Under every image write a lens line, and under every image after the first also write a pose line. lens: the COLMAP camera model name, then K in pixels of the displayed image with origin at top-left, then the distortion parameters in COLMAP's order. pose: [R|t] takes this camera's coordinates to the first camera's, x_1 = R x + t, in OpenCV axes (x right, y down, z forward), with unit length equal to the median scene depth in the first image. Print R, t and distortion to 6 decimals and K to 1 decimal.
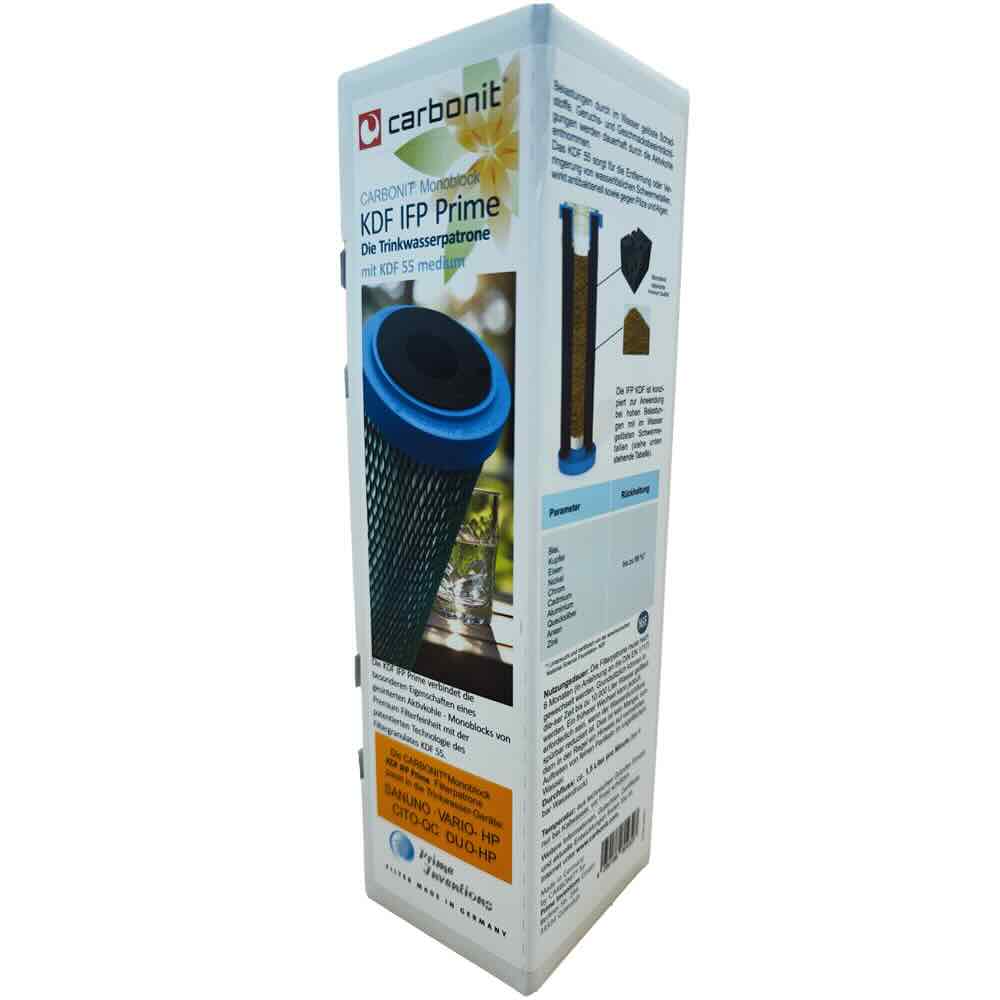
lens RADIAL K [[769.6, 0, 498.2], [0, 769.6, 503.0], [0, 0, 1]] dist [-0.009410, 0.000625]
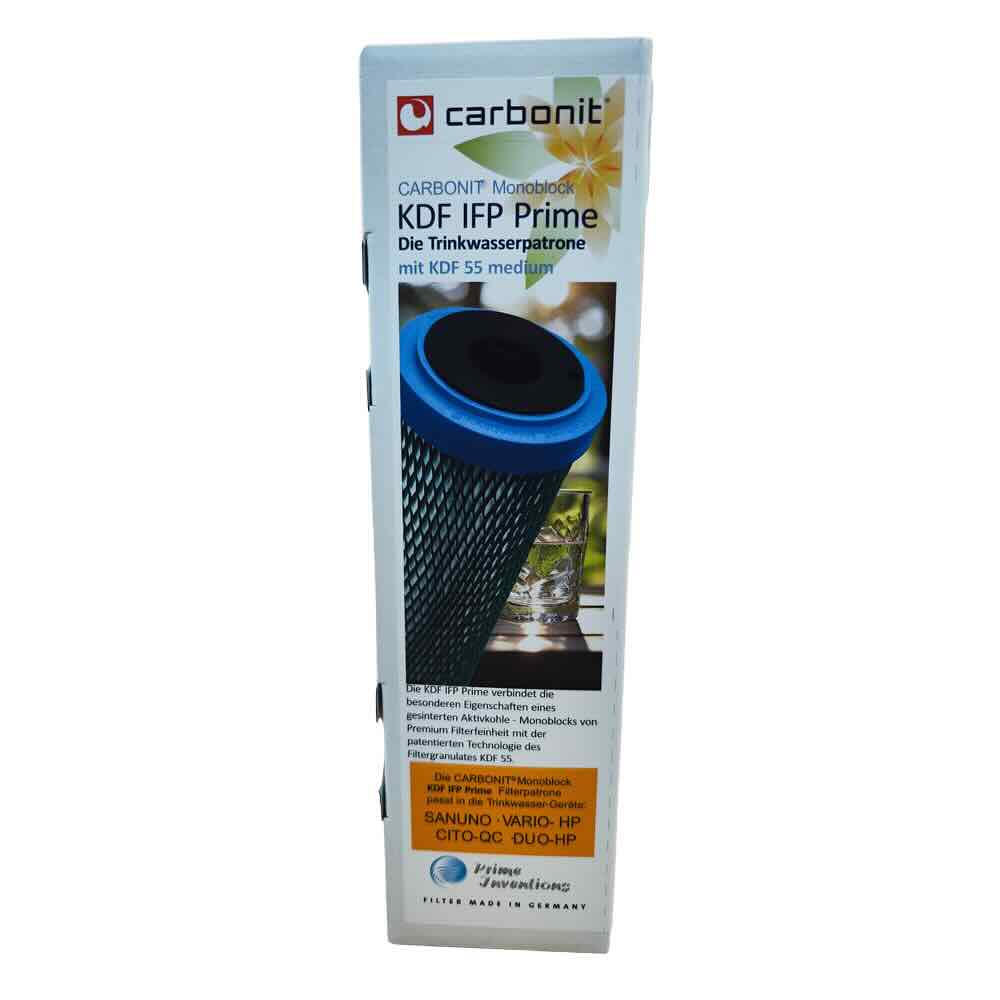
lens RADIAL K [[769.6, 0, 498.1], [0, 769.6, 497.7], [0, 0, 1]] dist [-0.009410, 0.000625]
pose [[0.821412, -0.109876, 0.559651, -0.641138], [0.102058, 0.993746, 0.045309, -0.060422], [-0.561130, 0.019899, 0.827489, 0.187018]]
